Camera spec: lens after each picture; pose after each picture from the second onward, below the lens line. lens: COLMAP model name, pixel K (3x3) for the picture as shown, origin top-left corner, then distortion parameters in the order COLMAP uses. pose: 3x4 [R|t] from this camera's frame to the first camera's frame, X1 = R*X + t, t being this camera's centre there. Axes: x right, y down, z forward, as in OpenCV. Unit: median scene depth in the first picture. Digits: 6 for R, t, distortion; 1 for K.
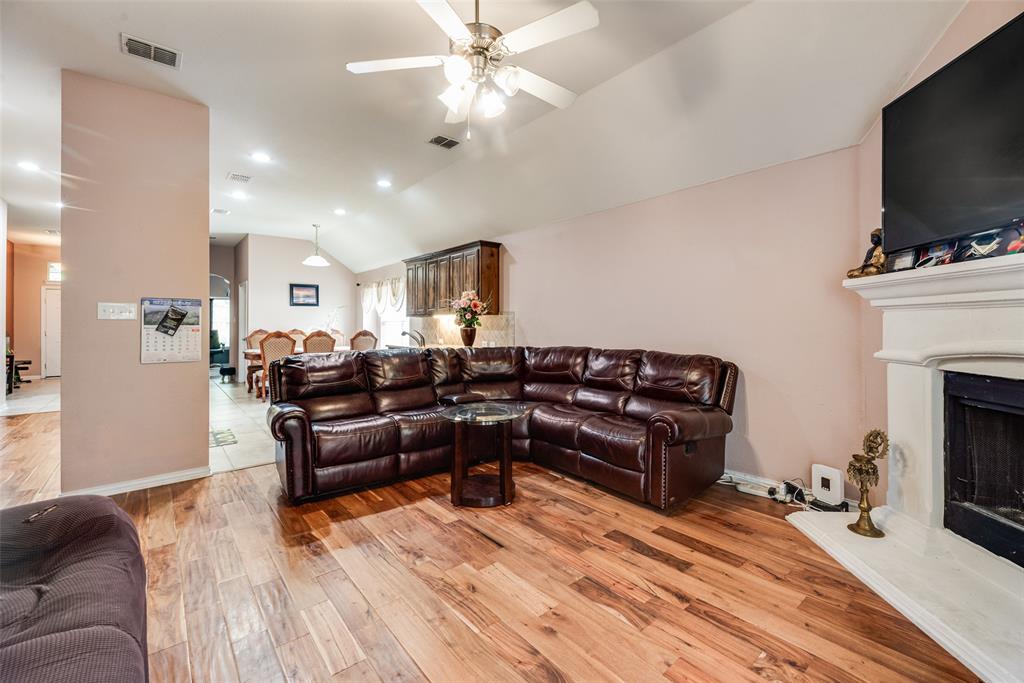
lens RADIAL K [[416.2, 0, 507.2], [0, 416.2, 330.9], [0, 0, 1]] dist [0.001080, 0.000128]
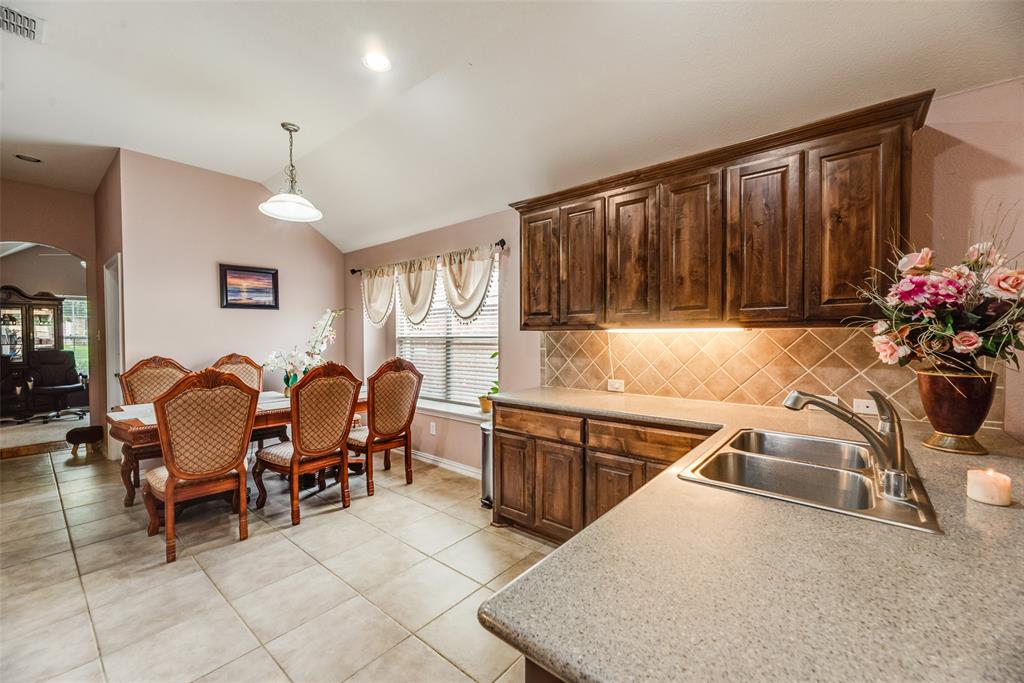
lens RADIAL K [[412.1, 0, 513.3], [0, 412.1, 346.6], [0, 0, 1]] dist [0.000051, -0.000067]
pose [[0.983849, -0.009854, 0.178729, -0.726189], [0.006972, 0.999836, 0.016742, -0.053049], [-0.178865, -0.015226, 0.983756, 1.226952]]
